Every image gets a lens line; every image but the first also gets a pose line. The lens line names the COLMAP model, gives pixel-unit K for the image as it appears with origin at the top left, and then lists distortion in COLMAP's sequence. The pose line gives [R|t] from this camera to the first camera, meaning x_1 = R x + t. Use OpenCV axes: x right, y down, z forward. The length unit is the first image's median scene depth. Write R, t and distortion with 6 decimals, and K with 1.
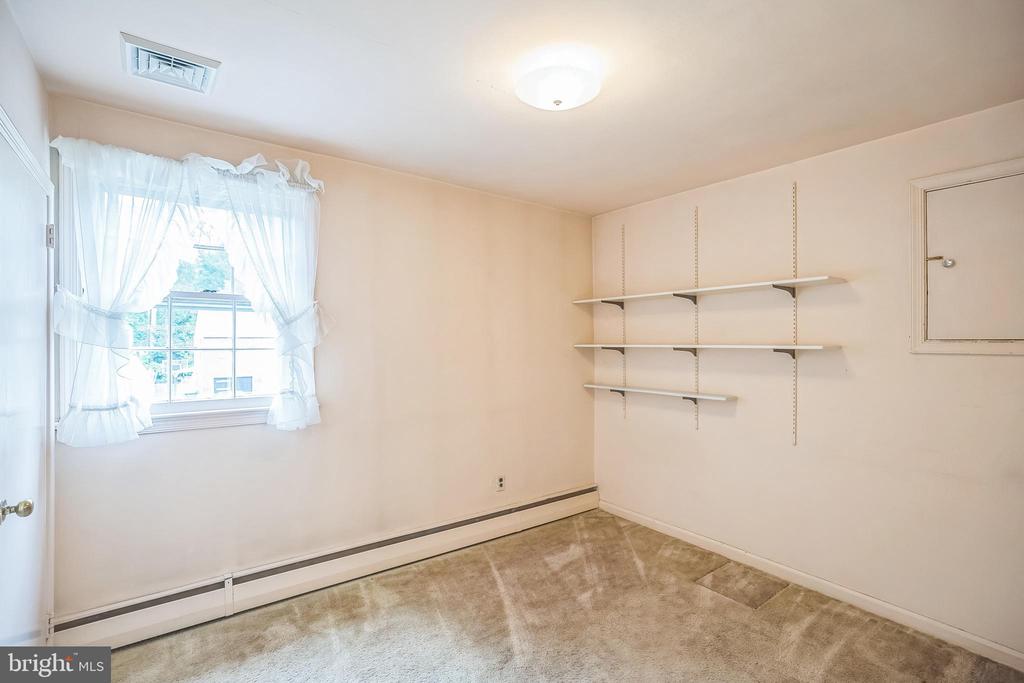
lens RADIAL K [[474.4, 0, 506.9], [0, 474.4, 341.0], [0, 0, 1]] dist [-0.000749, 0.000256]
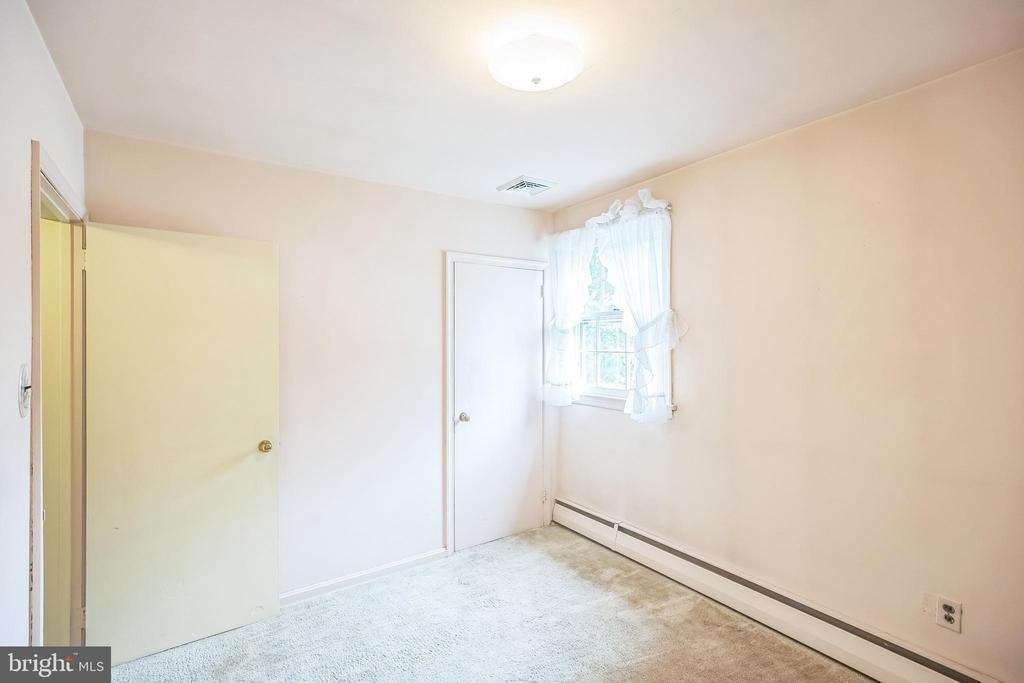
lens RADIAL K [[474.4, 0, 506.9], [0, 474.4, 341.0], [0, 0, 1]] dist [-0.000749, 0.000256]
pose [[-0.028769, 0.001825, -0.999584, 0.729270], [0.004859, 0.999987, 0.001686, -0.017131], [0.999574, -0.004808, -0.028777, 0.703598]]
